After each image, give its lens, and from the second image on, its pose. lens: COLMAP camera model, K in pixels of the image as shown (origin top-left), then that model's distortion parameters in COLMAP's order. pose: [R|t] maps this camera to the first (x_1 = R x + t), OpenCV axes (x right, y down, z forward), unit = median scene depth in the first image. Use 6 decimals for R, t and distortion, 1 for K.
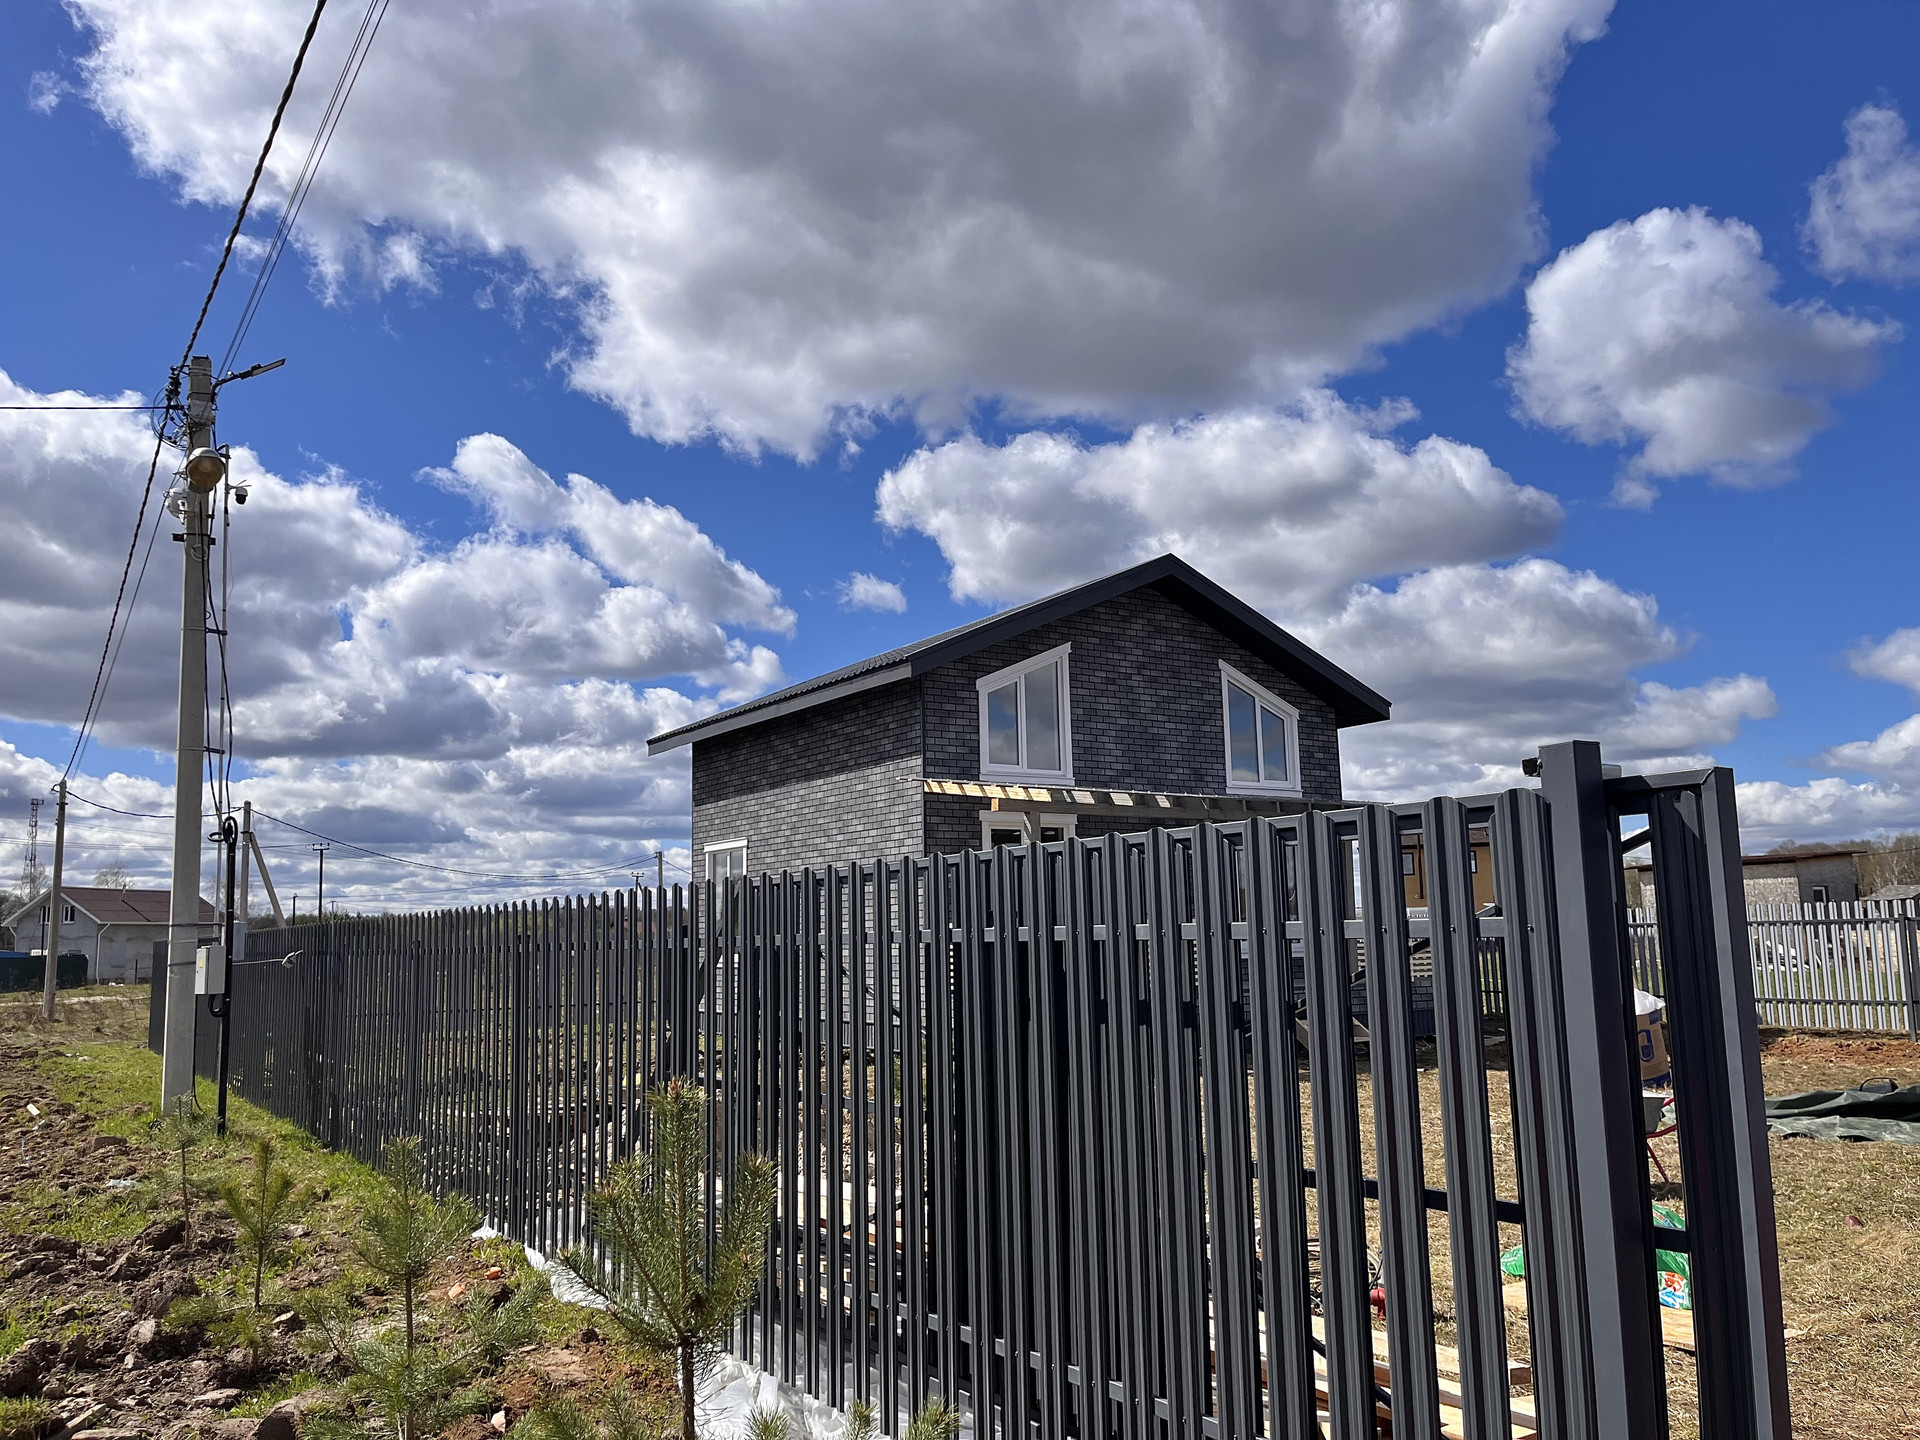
lens RADIAL K [[1462.7, 0, 954.5], [0, 1462.7, 724.3], [0, 0, 1]] dist [0.000488, -0.001001]
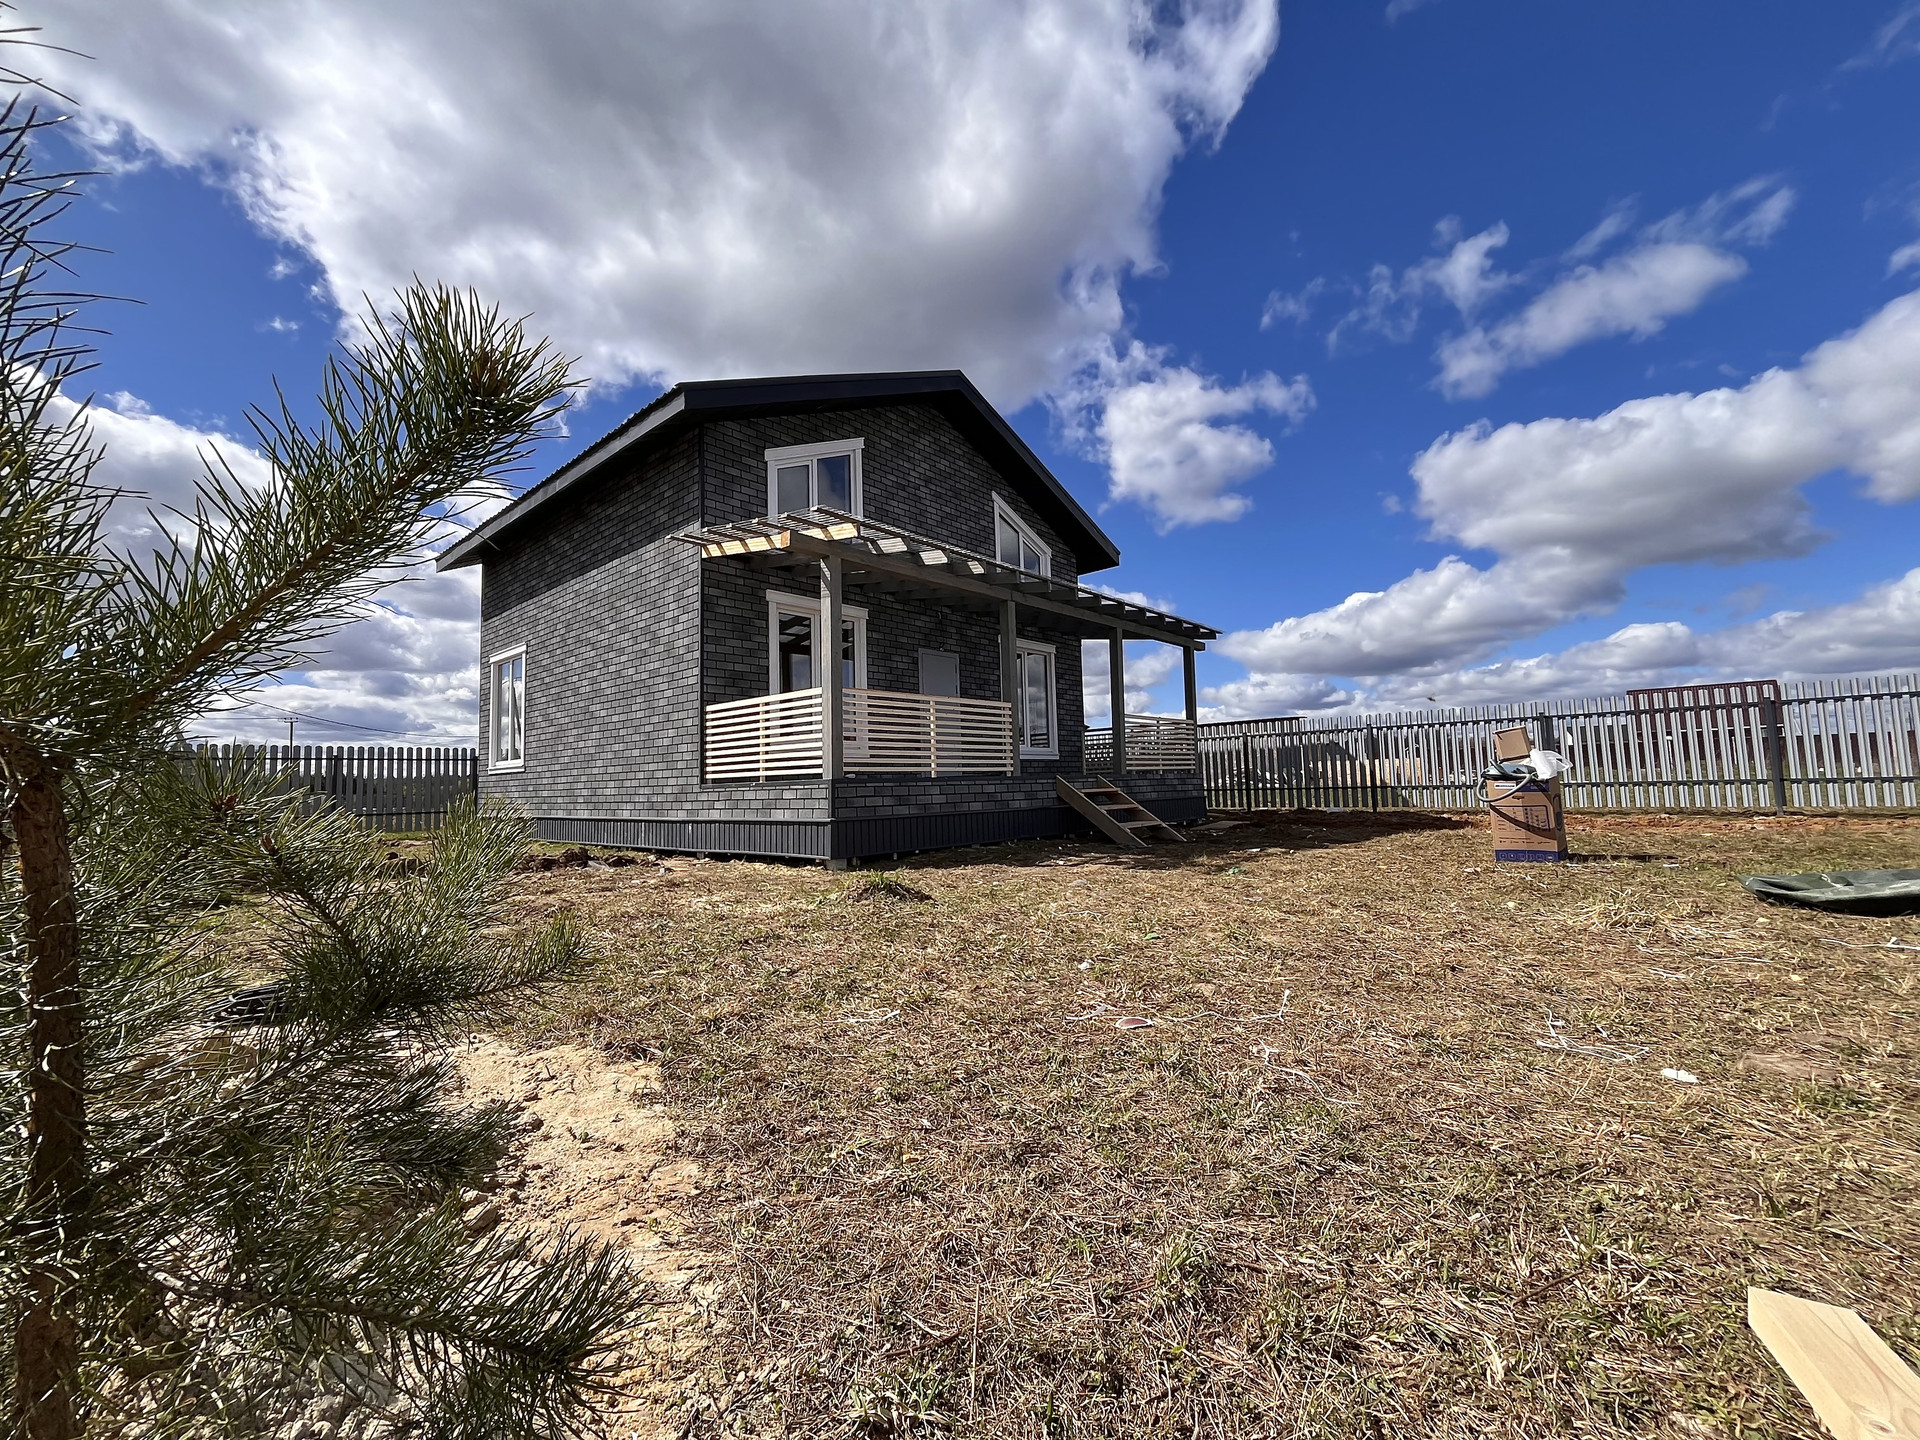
lens RADIAL K [[781.9, 0, 958.0], [0, 781.9, 722.1], [0, 0, 1]] dist [-0.004925, 0.000037]
pose [[0.967546, 0.011346, 0.252441, 0.009945], [-0.027573, 0.997767, 0.060837, 0.102927], [-0.251187, -0.065823, 0.965698, 0.466228]]
